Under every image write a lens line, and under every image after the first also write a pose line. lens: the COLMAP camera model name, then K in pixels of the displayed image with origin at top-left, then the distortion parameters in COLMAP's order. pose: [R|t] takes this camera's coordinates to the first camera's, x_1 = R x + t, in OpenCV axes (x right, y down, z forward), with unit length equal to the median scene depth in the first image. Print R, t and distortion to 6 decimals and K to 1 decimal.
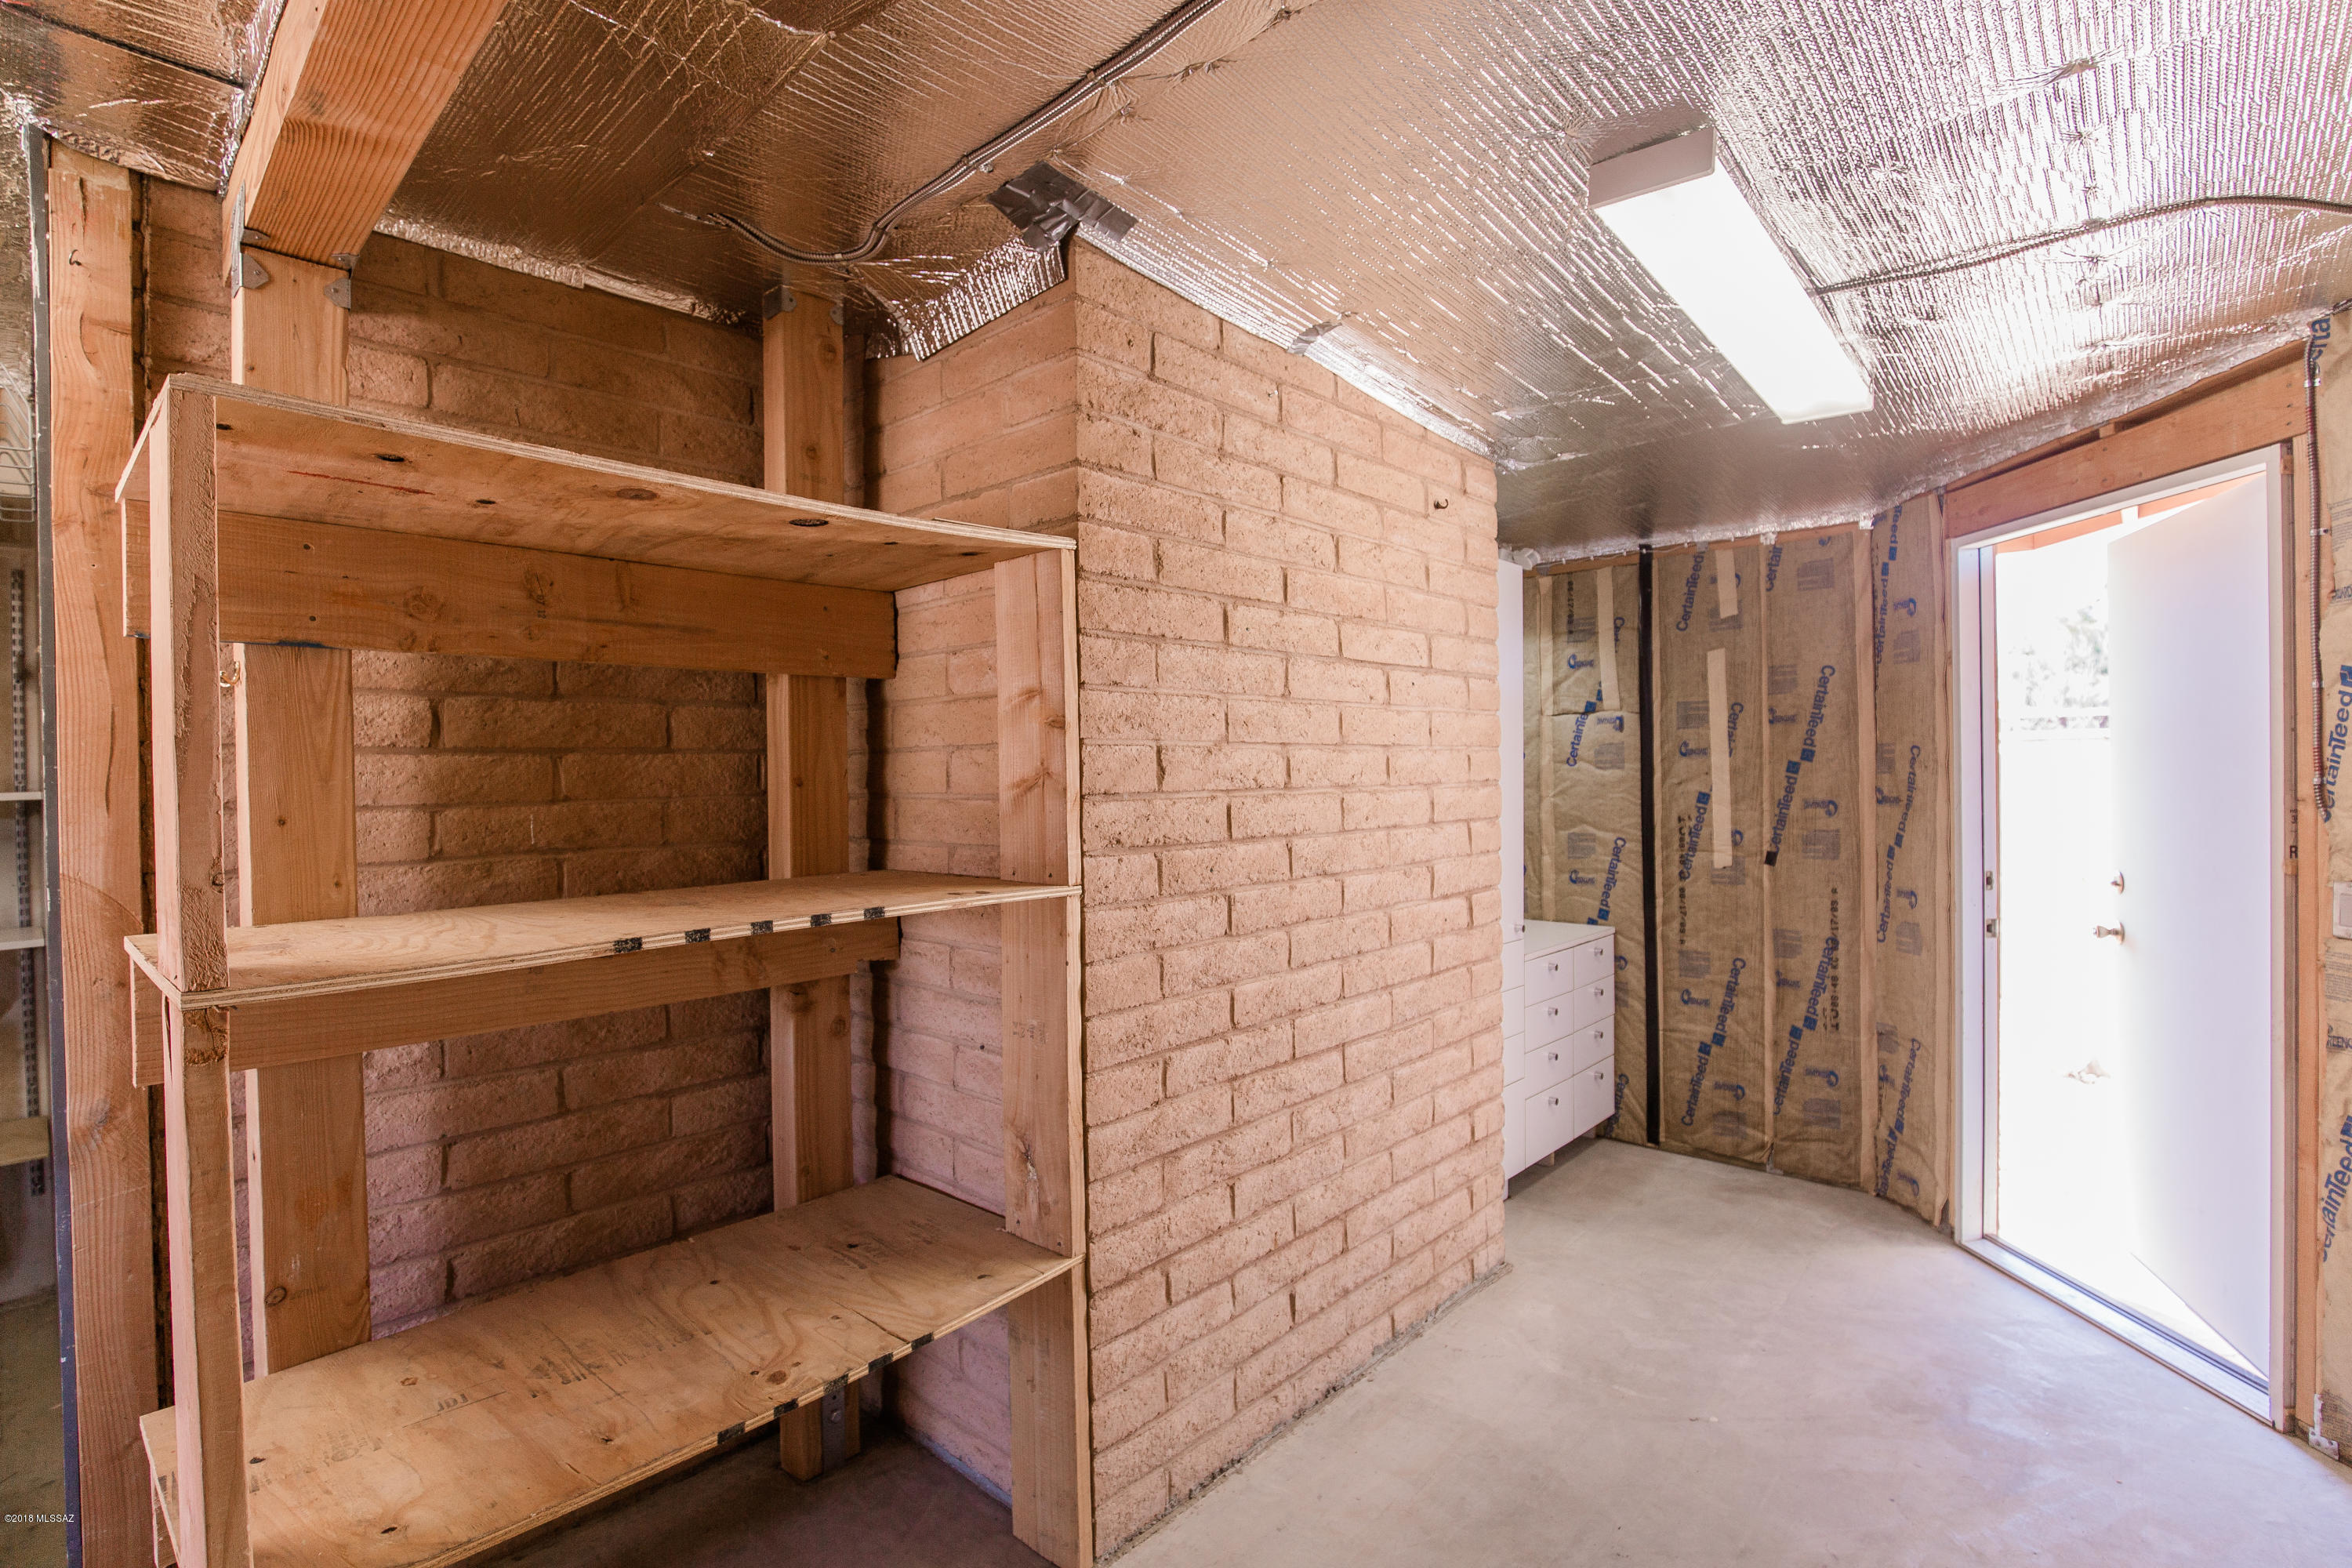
lens RADIAL K [[1084.0, 0, 1167.5], [0, 1084.0, 792.6], [0, 0, 1]] dist [-0.022026, 0.003786]
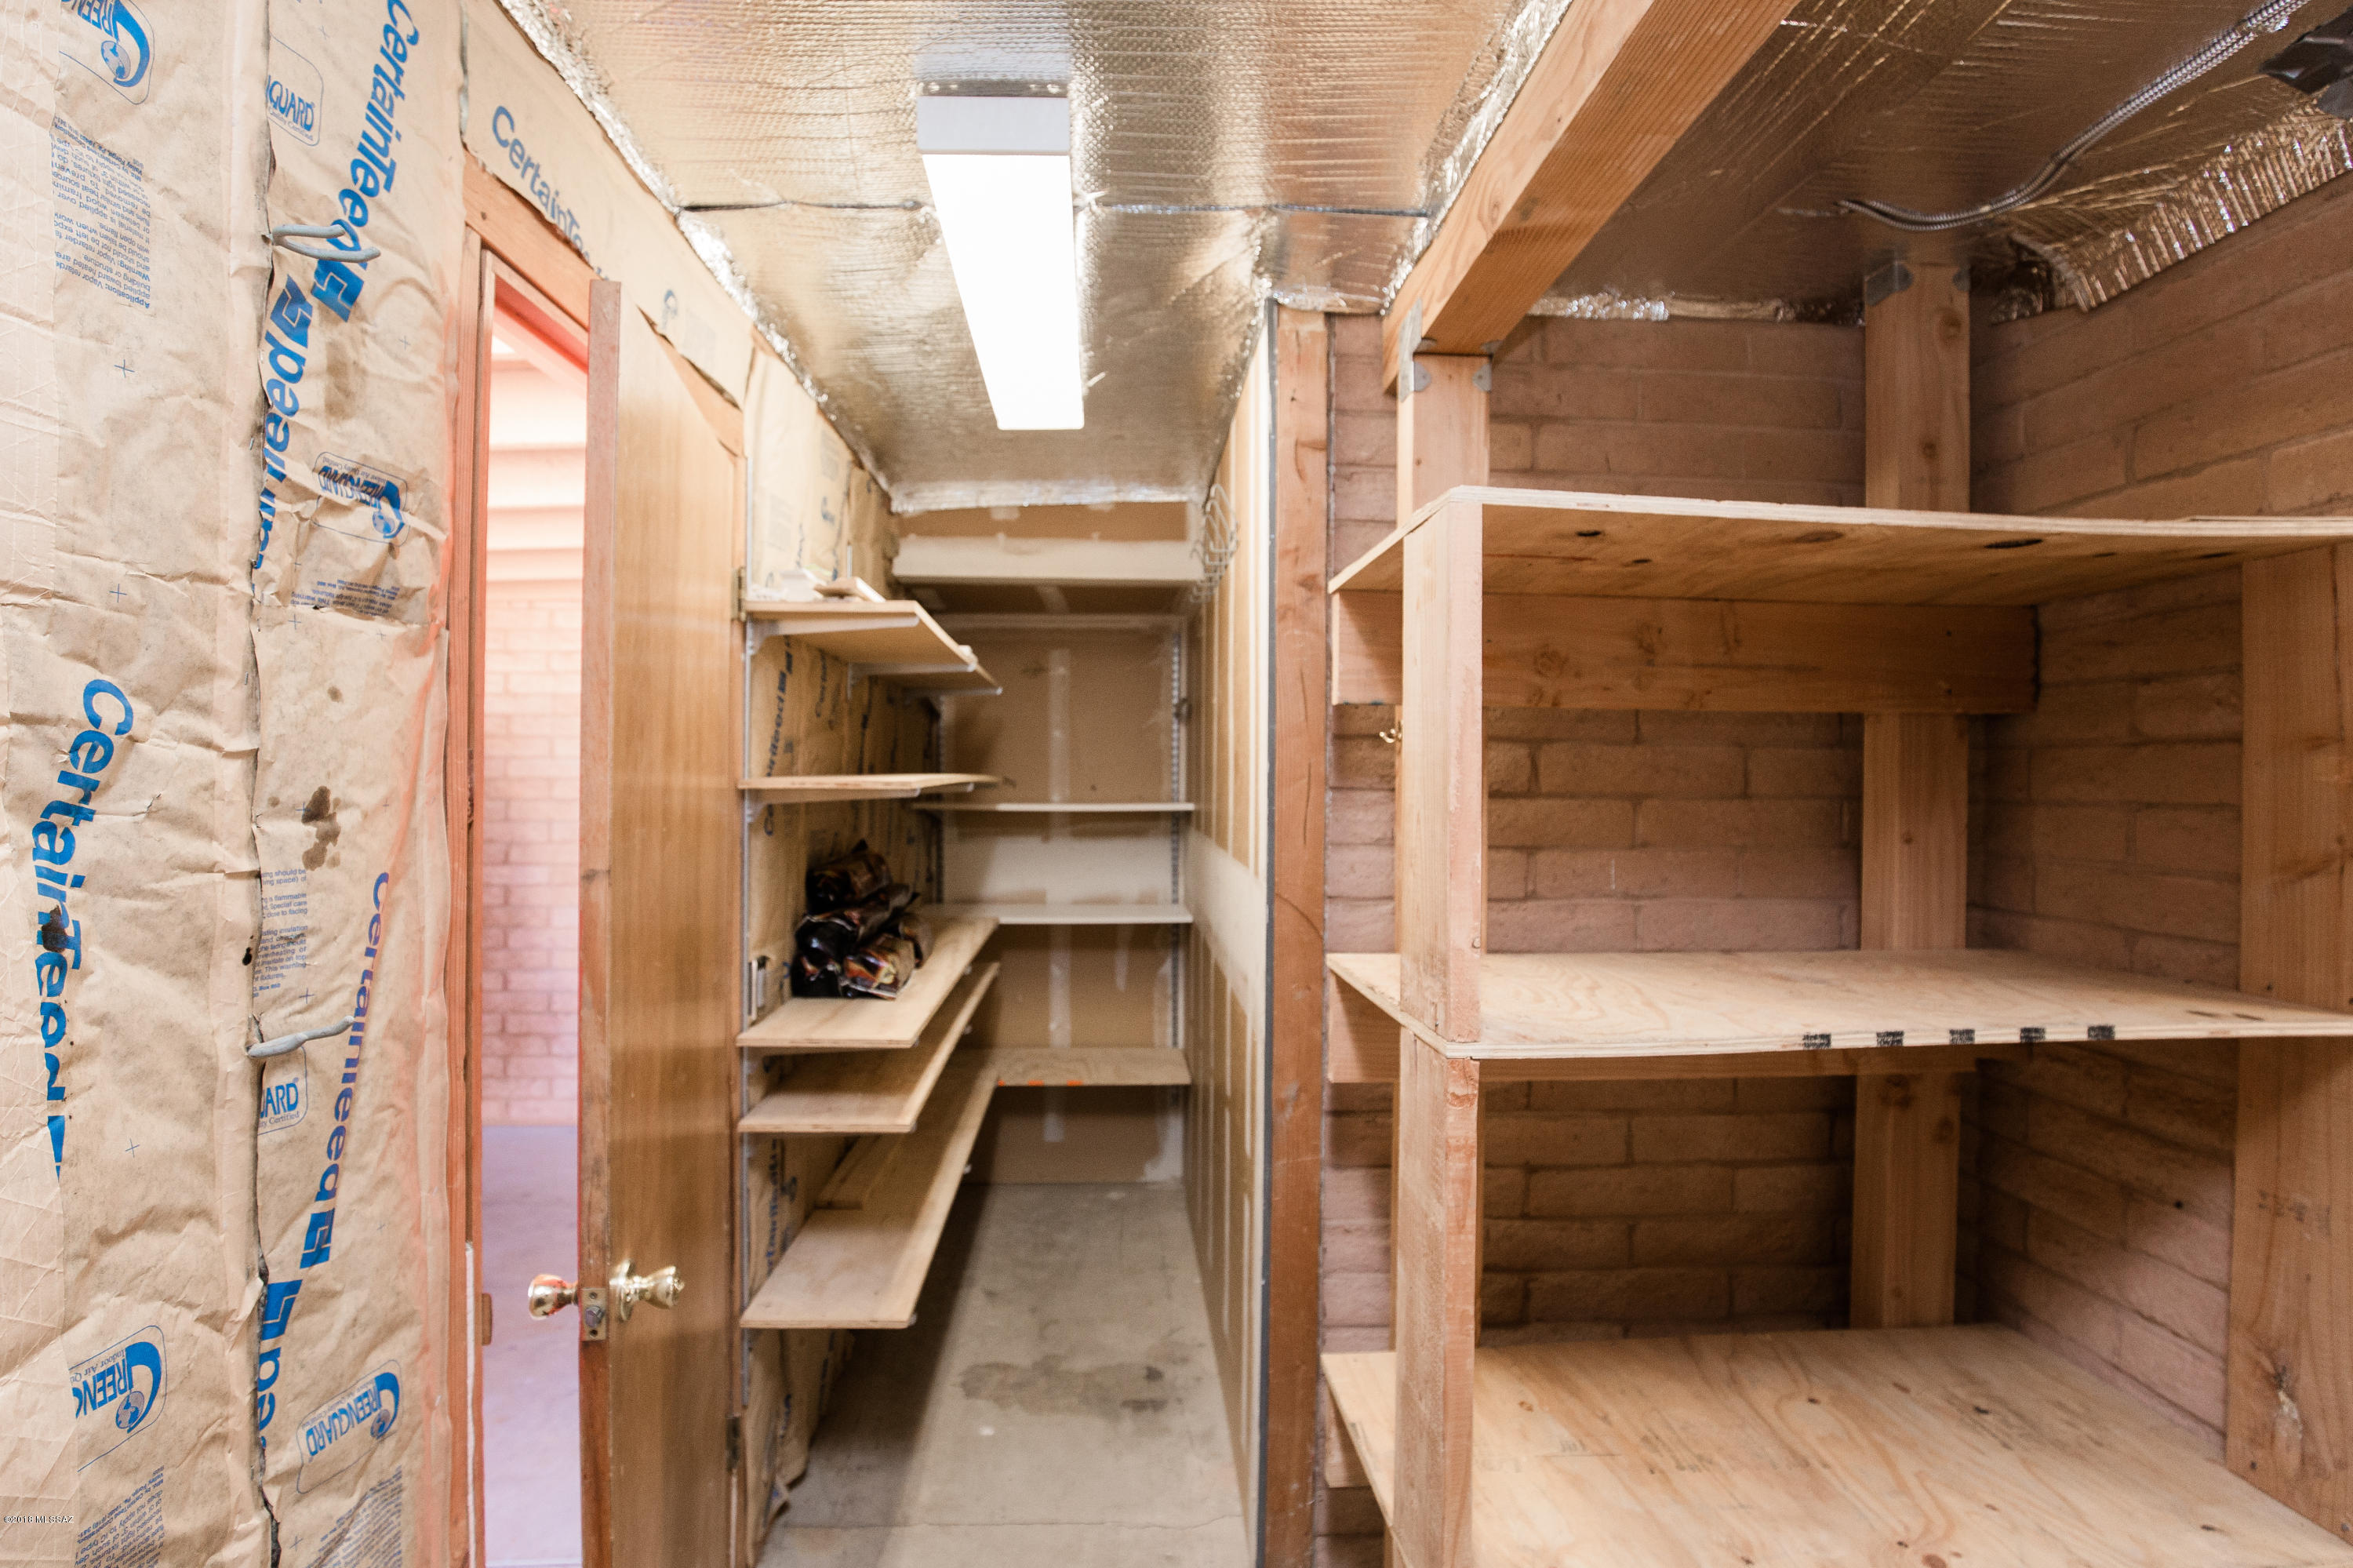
lens RADIAL K [[1084.5, 0, 1157.8], [0, 1084.5, 768.3], [0, 0, 1]] dist [-0.022026, 0.003786]
pose [[0.749019, 0.024919, -0.662080, -0.247535], [-0.028436, 0.999581, 0.005452, -0.058572], [0.661938, 0.014743, 0.749414, -0.034048]]
